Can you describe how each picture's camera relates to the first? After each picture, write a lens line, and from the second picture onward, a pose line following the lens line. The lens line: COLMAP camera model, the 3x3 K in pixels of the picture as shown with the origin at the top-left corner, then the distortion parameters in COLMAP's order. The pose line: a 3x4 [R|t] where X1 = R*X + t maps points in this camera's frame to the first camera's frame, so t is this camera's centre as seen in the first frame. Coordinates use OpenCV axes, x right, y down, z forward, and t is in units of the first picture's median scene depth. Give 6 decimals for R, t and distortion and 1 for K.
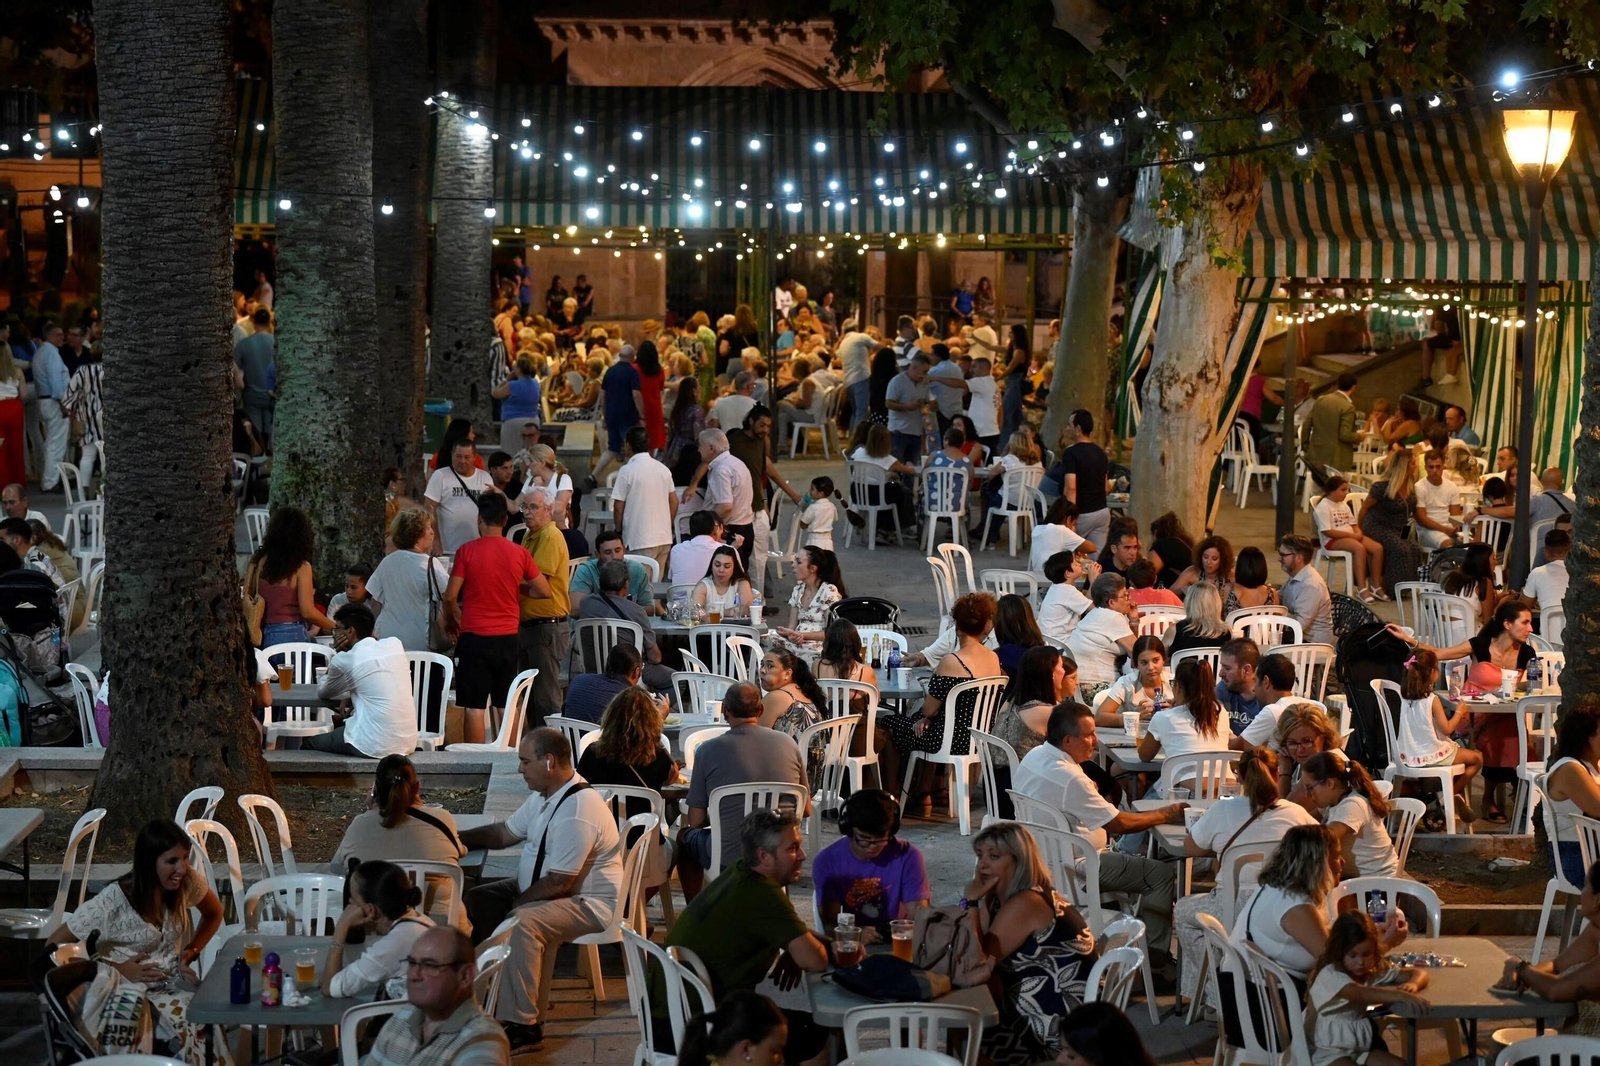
lens RADIAL K [[3503.8, 0, 800.6], [0, 3503.8, 533.8], [0, 0, 1]] dist [0.089283, 0.000000]
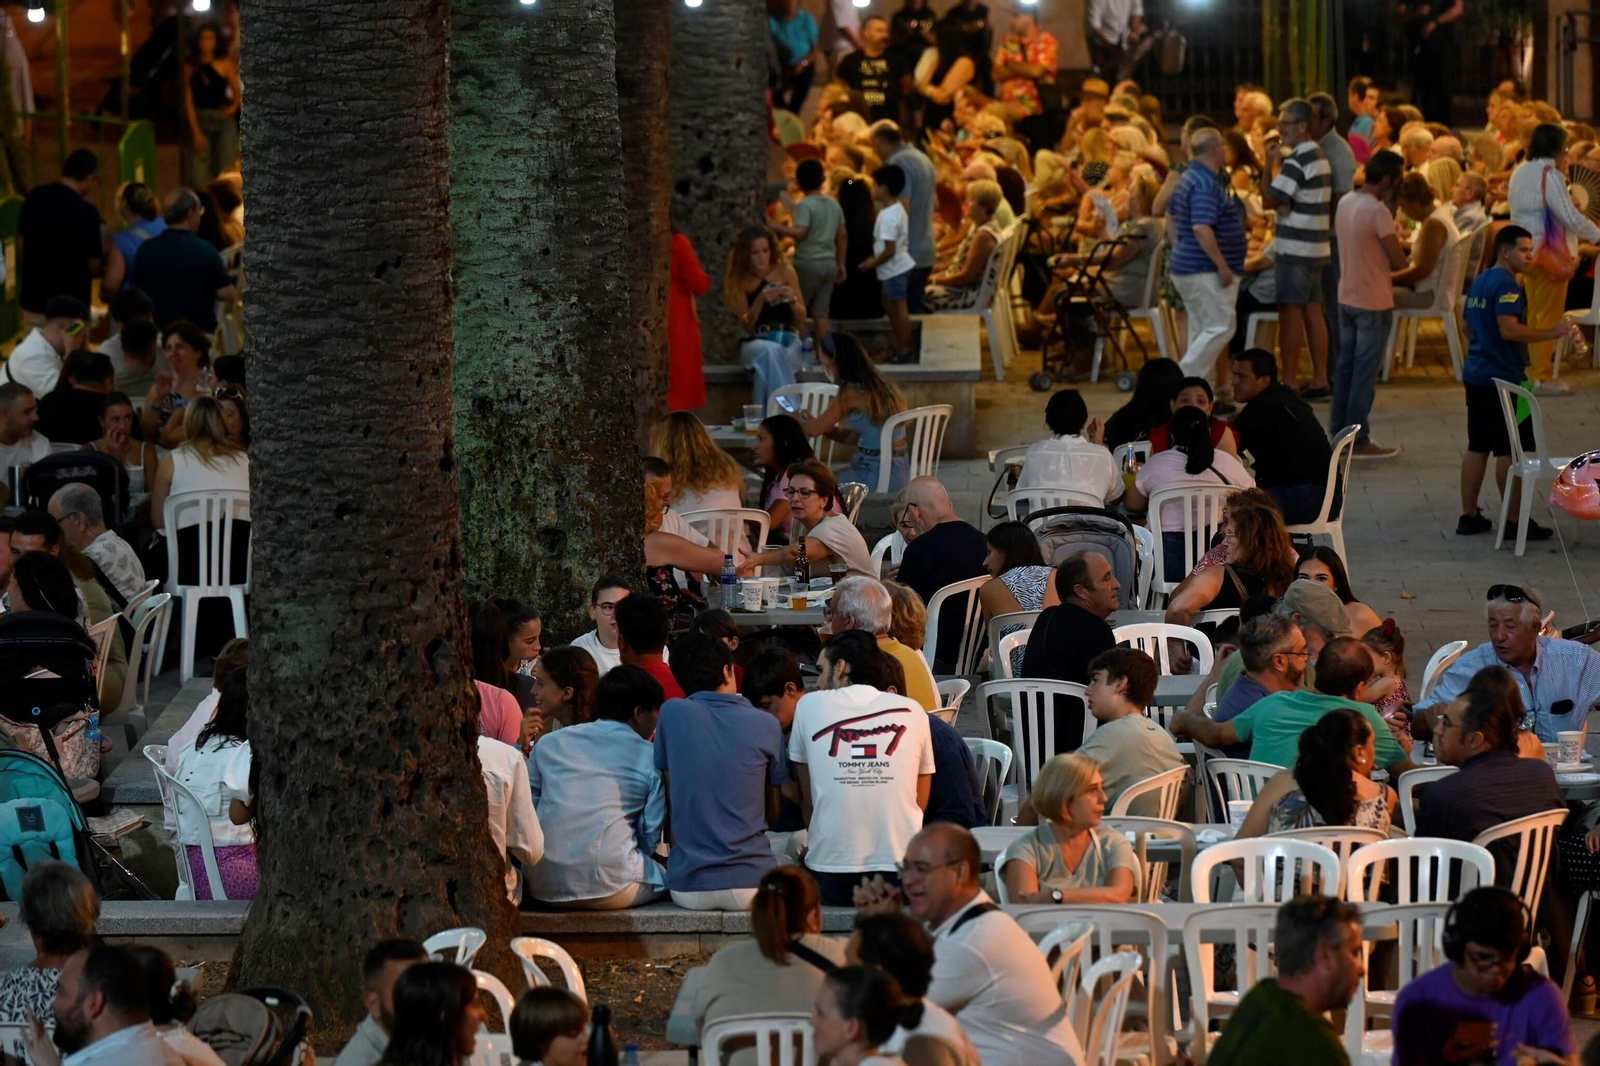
lens RADIAL K [[8311.3, 0, 800.1], [0, 8311.3, 533.6], [0, 0, 1]] dist [-0.102618, 0.000000]
pose [[0.996976, -0.020314, -0.075013, 0.005626], [0.020164, 0.999793, -0.002747, 0.003422], [0.075053, 0.001226, 0.997179, -0.322834]]
